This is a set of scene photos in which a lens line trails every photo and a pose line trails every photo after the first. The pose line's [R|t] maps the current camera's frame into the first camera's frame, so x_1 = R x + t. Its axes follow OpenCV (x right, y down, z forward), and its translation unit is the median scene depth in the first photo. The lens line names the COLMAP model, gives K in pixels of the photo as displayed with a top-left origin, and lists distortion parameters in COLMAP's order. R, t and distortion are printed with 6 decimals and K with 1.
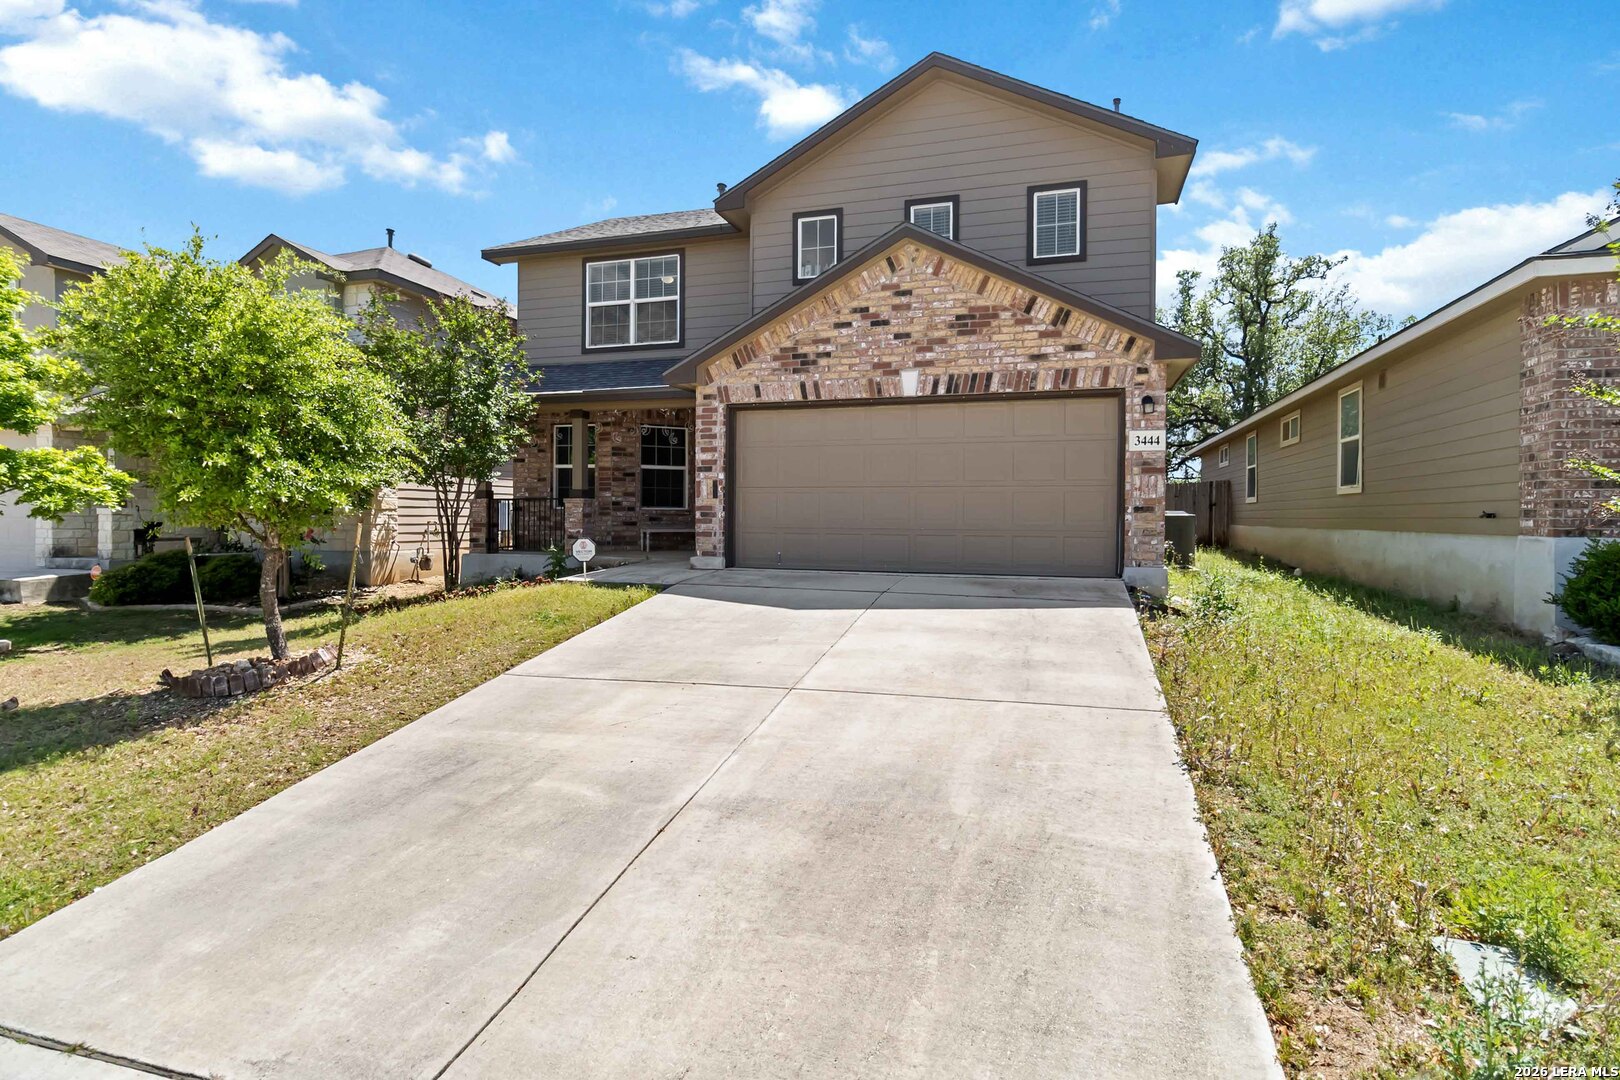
lens RADIAL K [[767.2, 0, 760.2], [0, 767.2, 517.6], [0, 0, 1]] dist [0.001686, 0.000957]
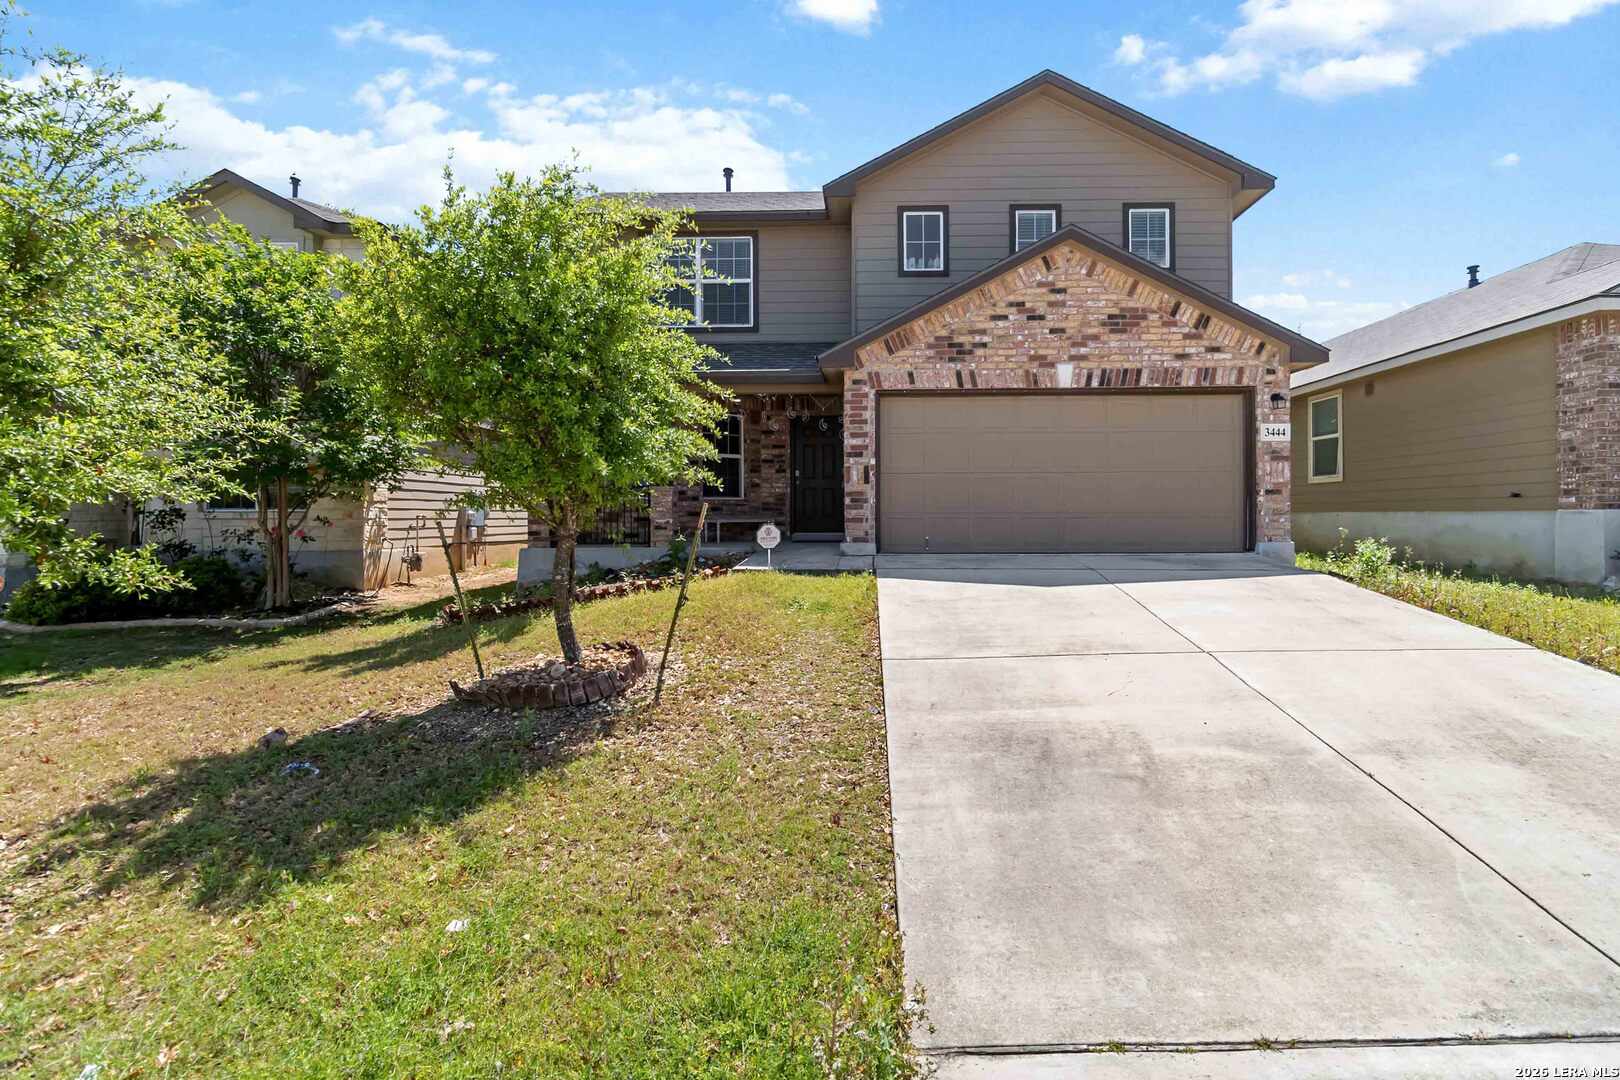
lens RADIAL K [[767.2, 0, 760.2], [0, 767.2, 517.6], [0, 0, 1]] dist [0.001686, 0.000957]
pose [[0.963329, -0.009737, 0.268145, -0.505626], [0.009736, 0.999952, 0.001335, 0.017428], [-0.268145, 0.001324, 0.963378, 0.083784]]
